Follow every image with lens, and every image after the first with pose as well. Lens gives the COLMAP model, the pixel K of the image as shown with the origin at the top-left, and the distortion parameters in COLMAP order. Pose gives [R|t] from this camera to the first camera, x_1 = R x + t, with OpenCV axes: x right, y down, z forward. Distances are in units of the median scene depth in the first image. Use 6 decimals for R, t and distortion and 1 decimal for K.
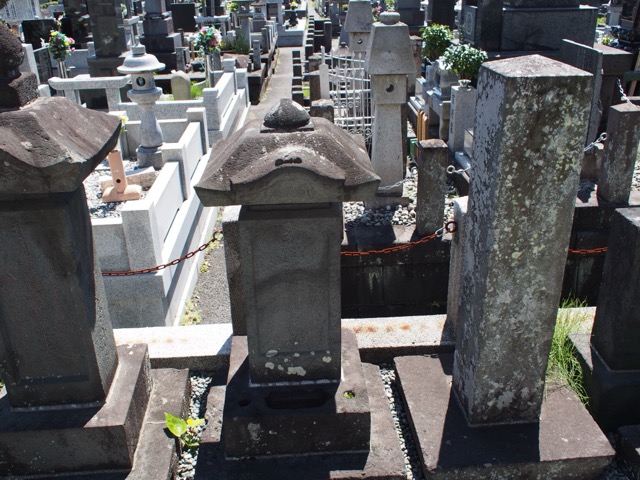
lens RADIAL K [[635.0, 0, 320.0], [0, 635.0, 240.0], [0, 0, 1]] dist [-0.042775, 0.017241]
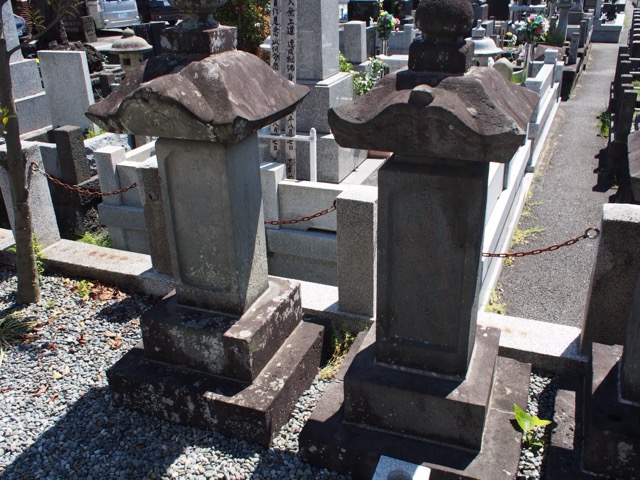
lens RADIAL K [[635.0, 0, 320.0], [0, 635.0, 240.0], [0, 0, 1]] dist [-0.042775, 0.017241]
pose [[0.903121, 0.179072, -0.390265, -0.156728], [-0.172481, 0.983629, 0.052194, 0.023968], [0.393222, 0.020176, 0.919222, -0.007589]]
